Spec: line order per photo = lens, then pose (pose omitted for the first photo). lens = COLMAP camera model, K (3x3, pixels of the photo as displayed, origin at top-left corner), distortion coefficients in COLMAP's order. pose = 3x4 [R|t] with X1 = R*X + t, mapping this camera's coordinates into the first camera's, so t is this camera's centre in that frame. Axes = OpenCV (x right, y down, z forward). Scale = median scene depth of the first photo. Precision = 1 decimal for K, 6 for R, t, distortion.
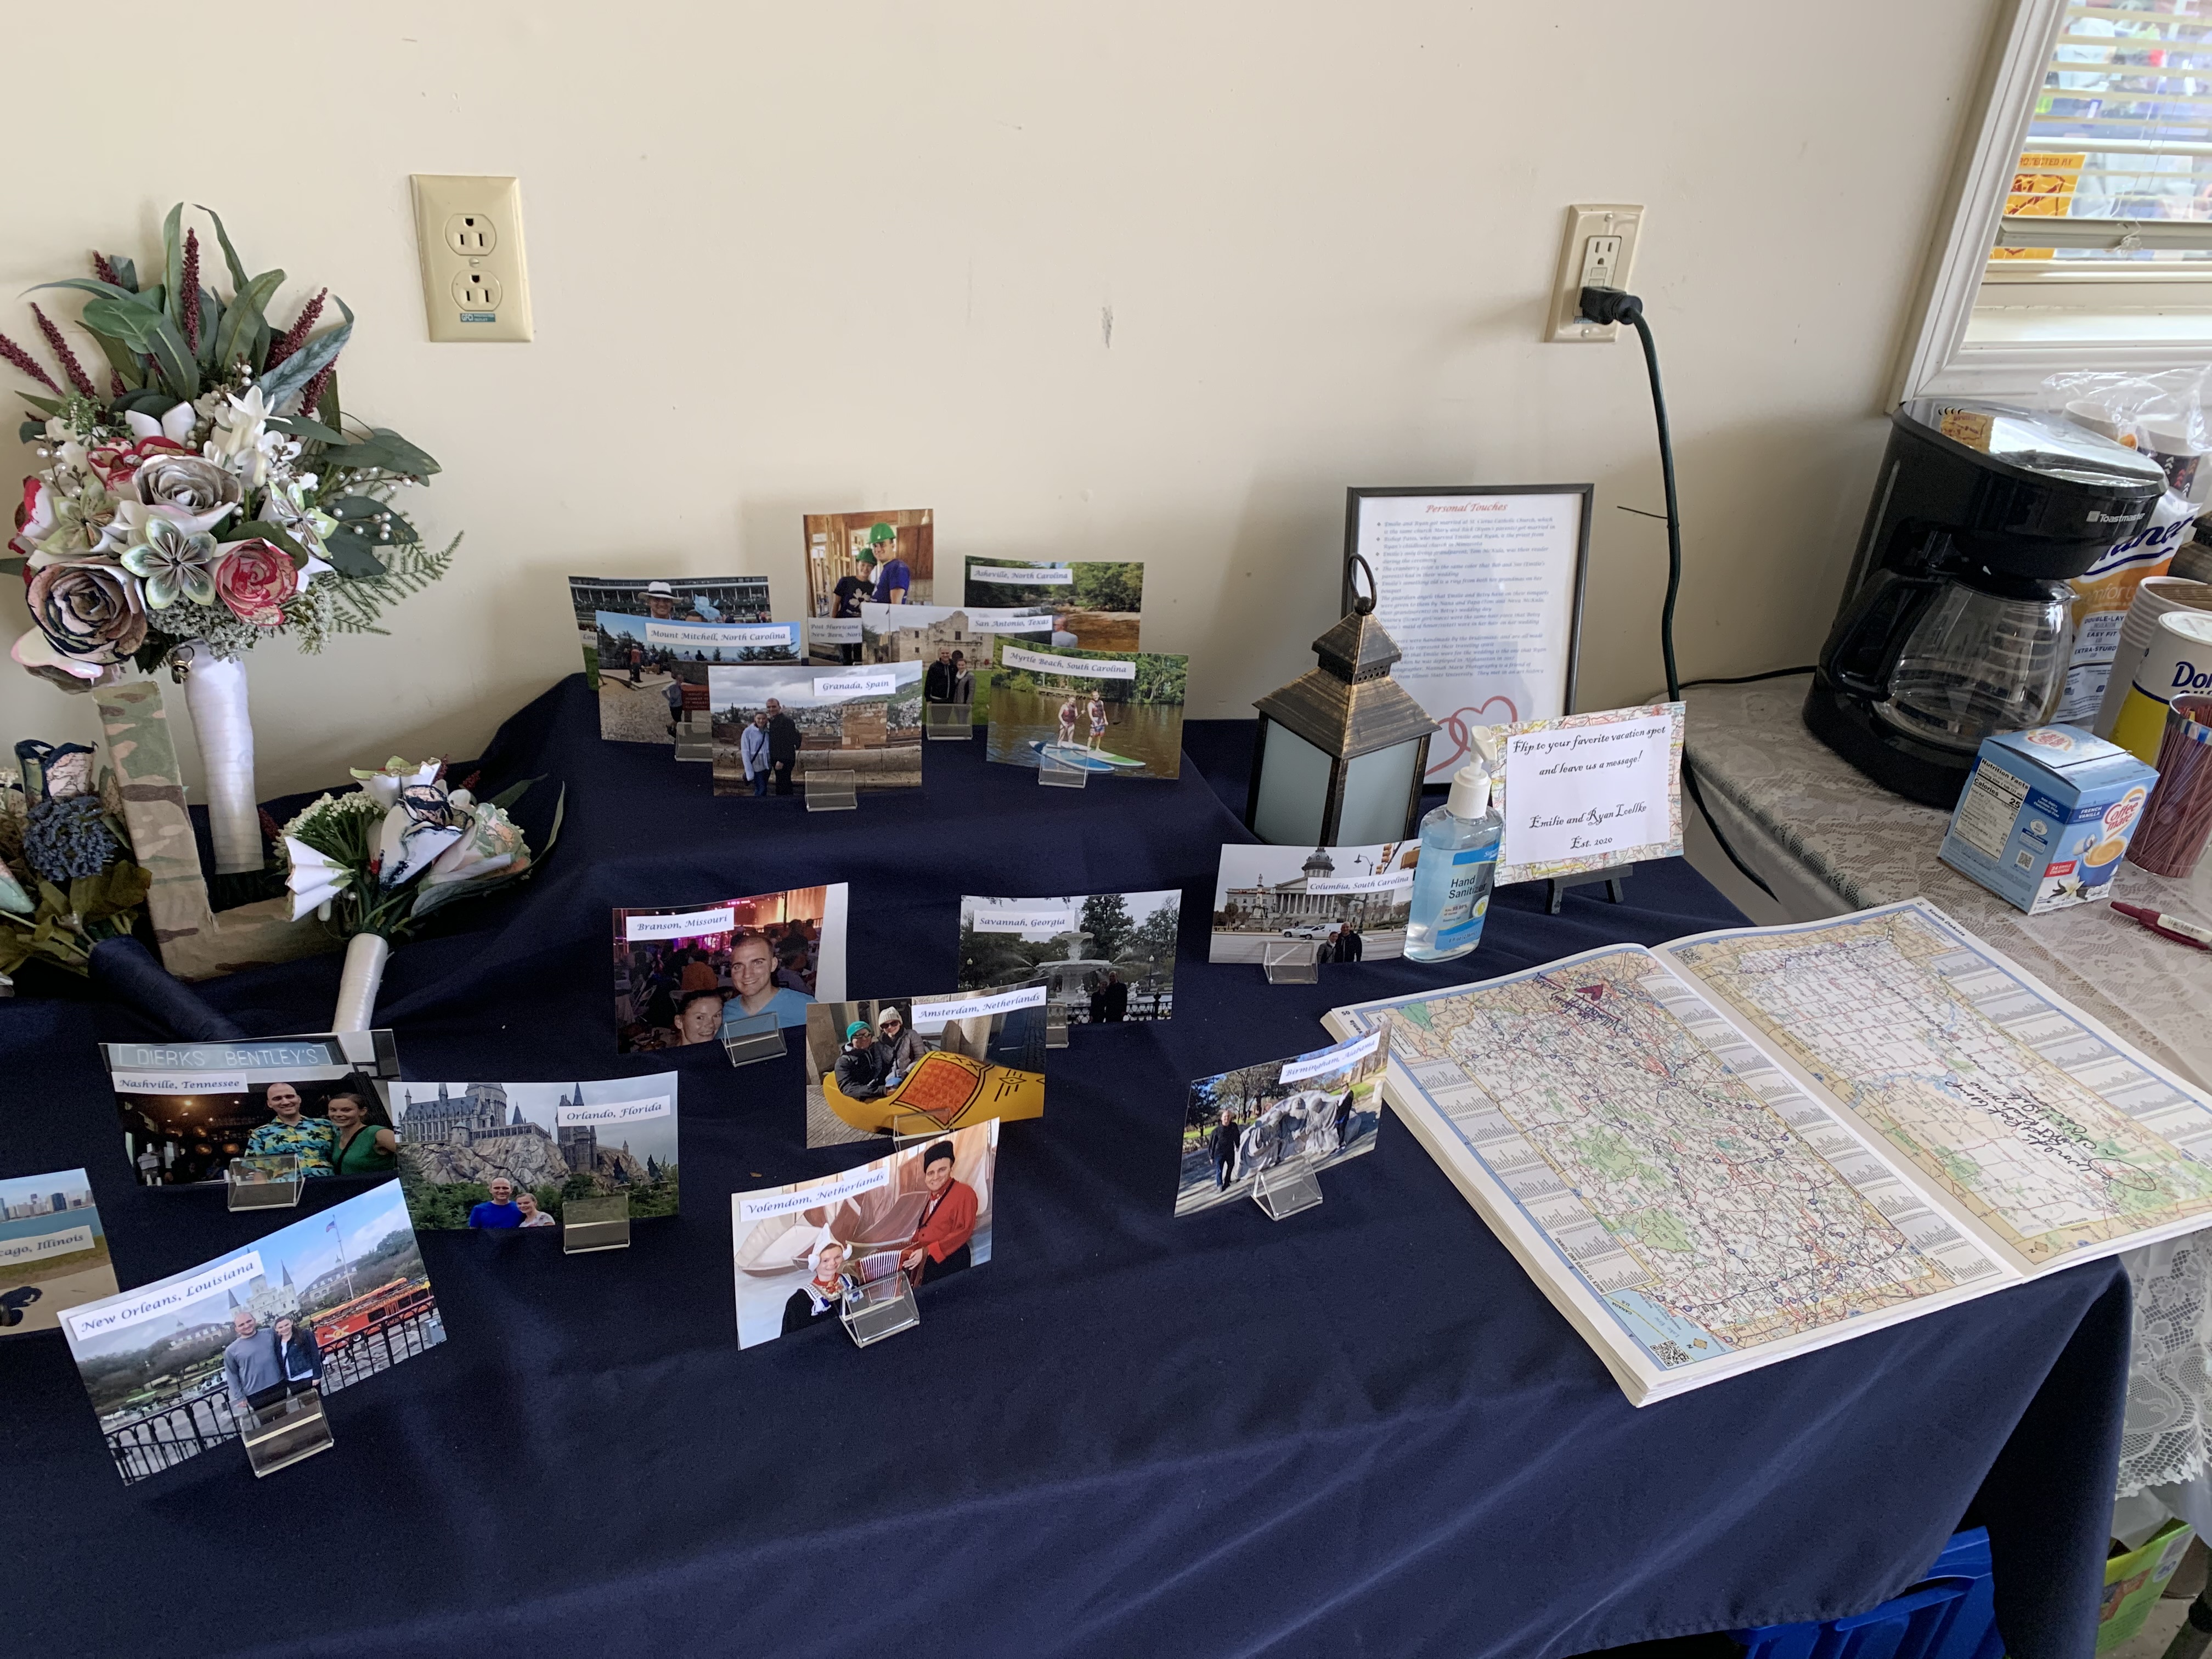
lens RADIAL K [[1677.4, 0, 1104.7], [0, 1677.4, 827.4], [0, 0, 1]] dist [0.001458, -0.001007]
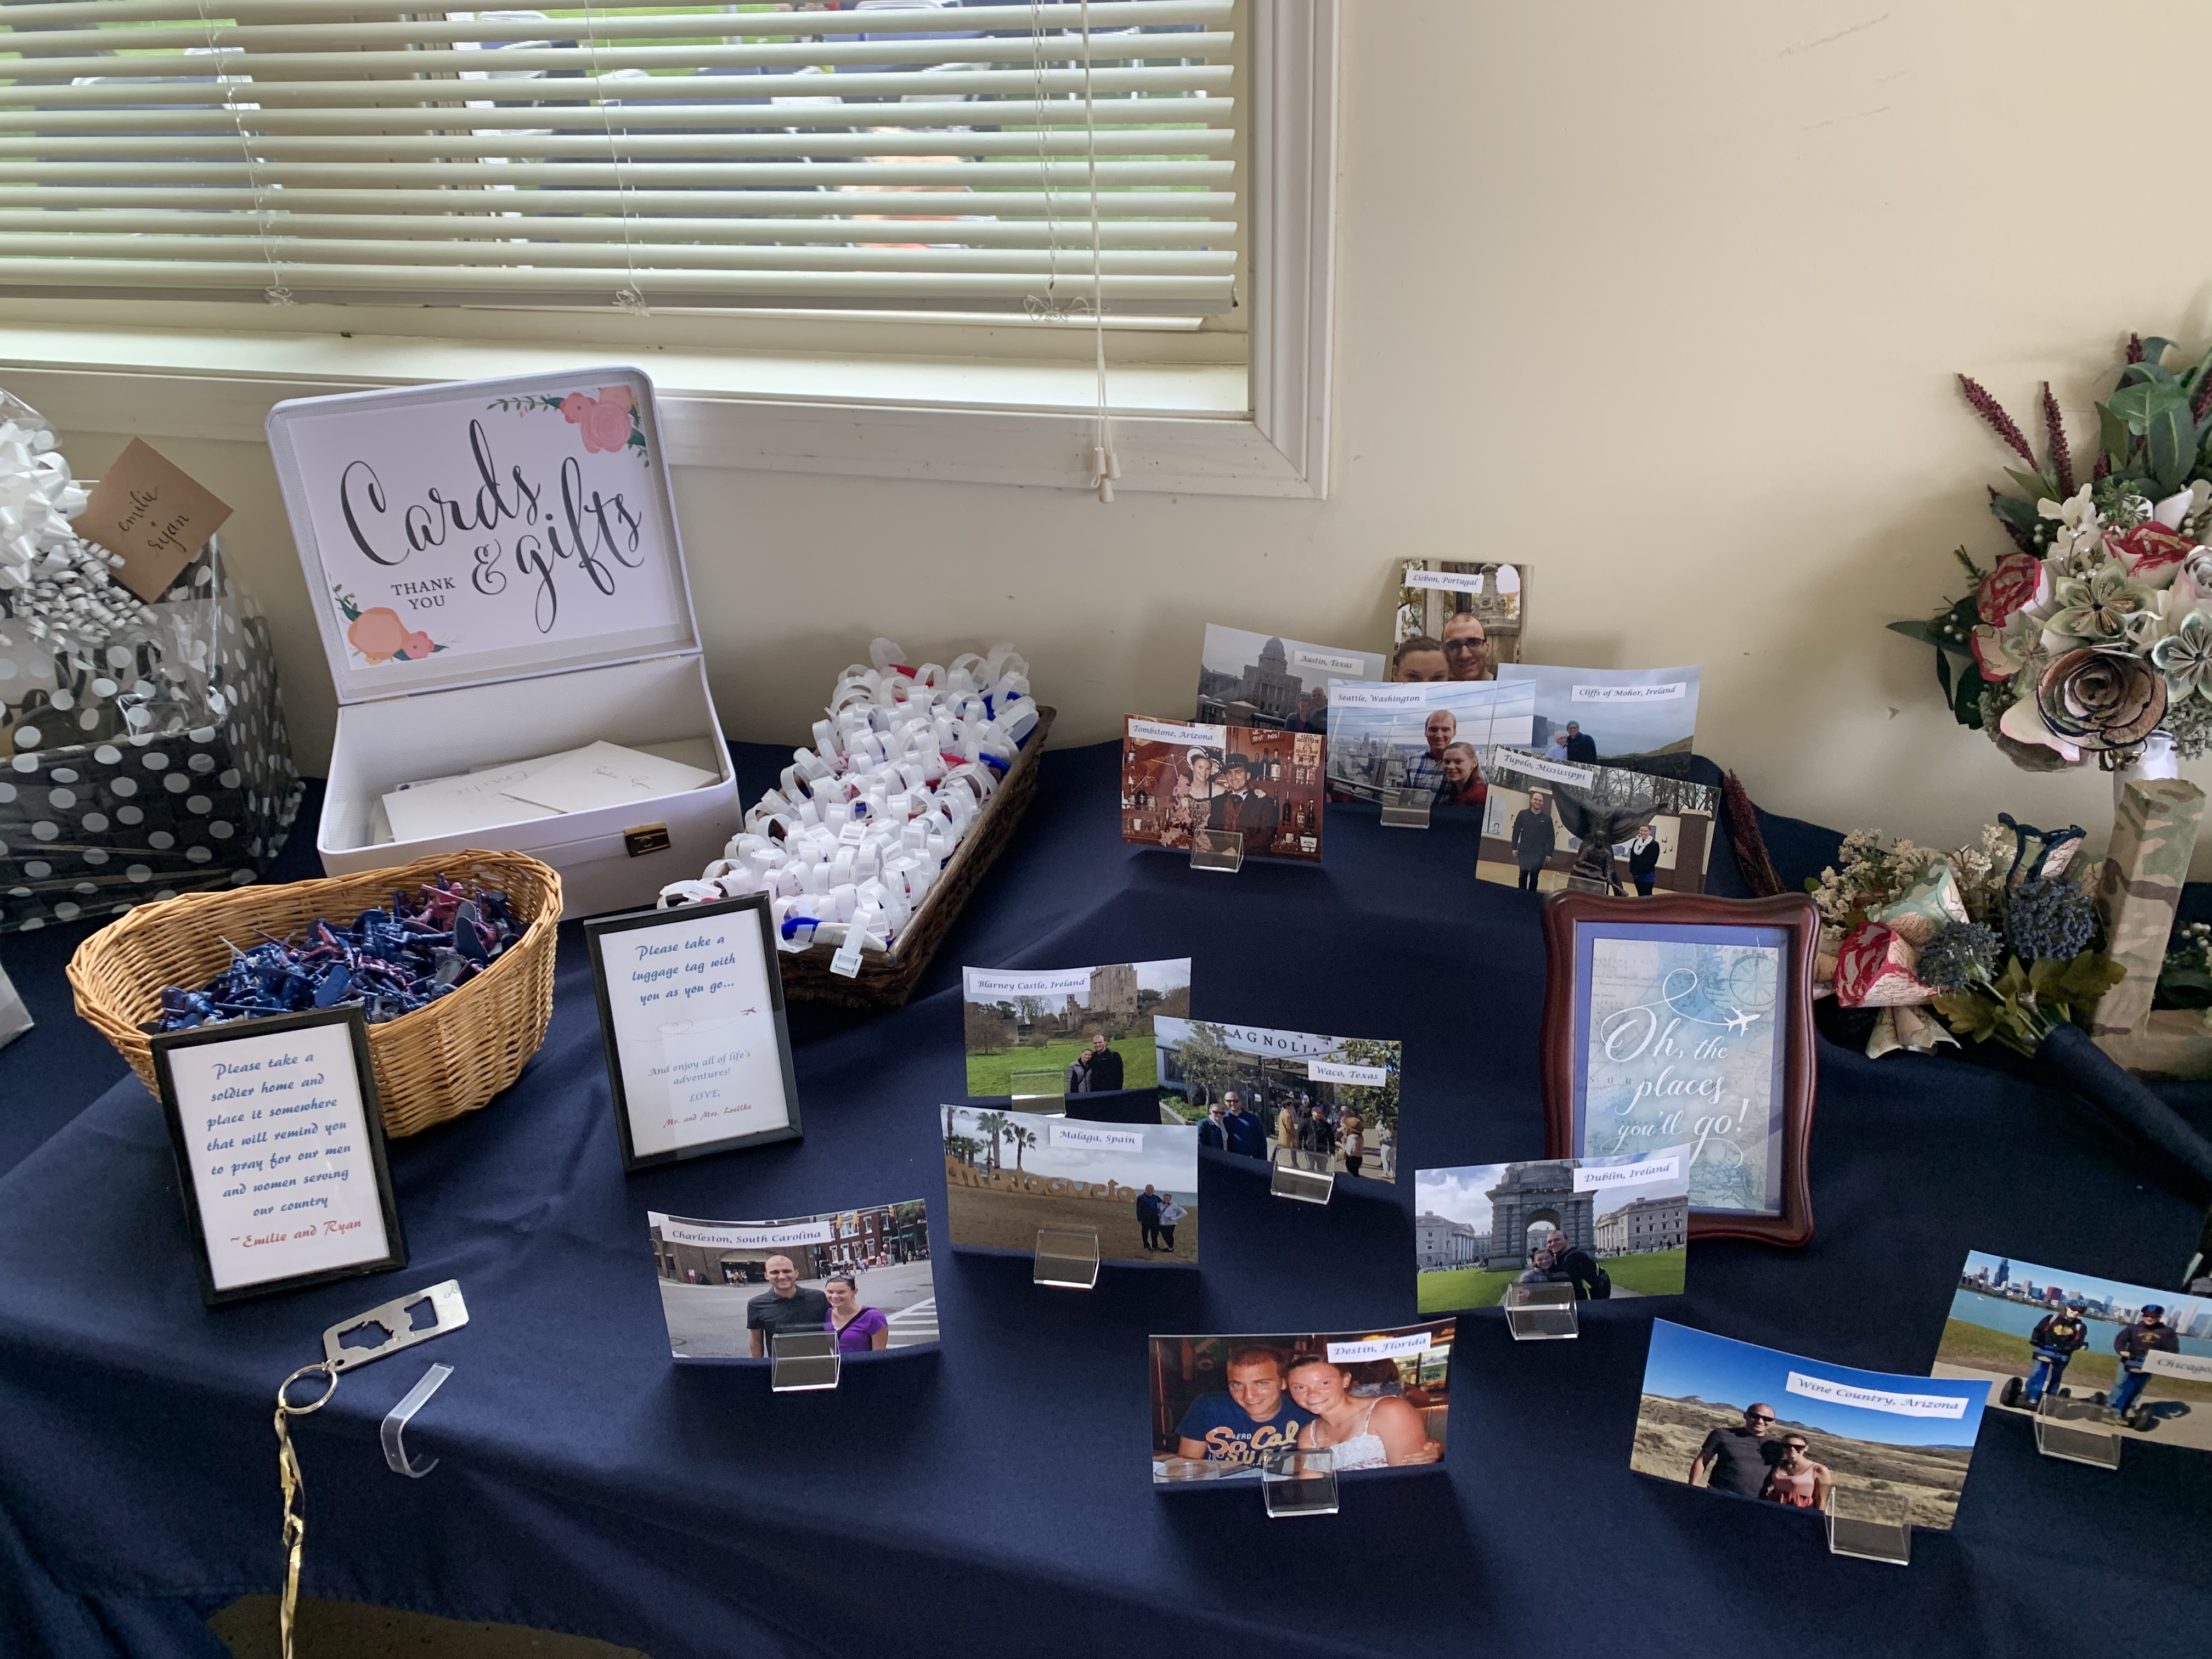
lens RADIAL K [[1677.4, 0, 1106.3], [0, 1677.4, 832.2], [0, 0, 1]] dist [0.001458, -0.001007]
pose [[0.830858, 0.179041, -0.526896, -0.551319], [-0.179494, 0.982447, 0.050796, 0.005300], [0.526742, 0.052370, 0.848410, -0.149905]]
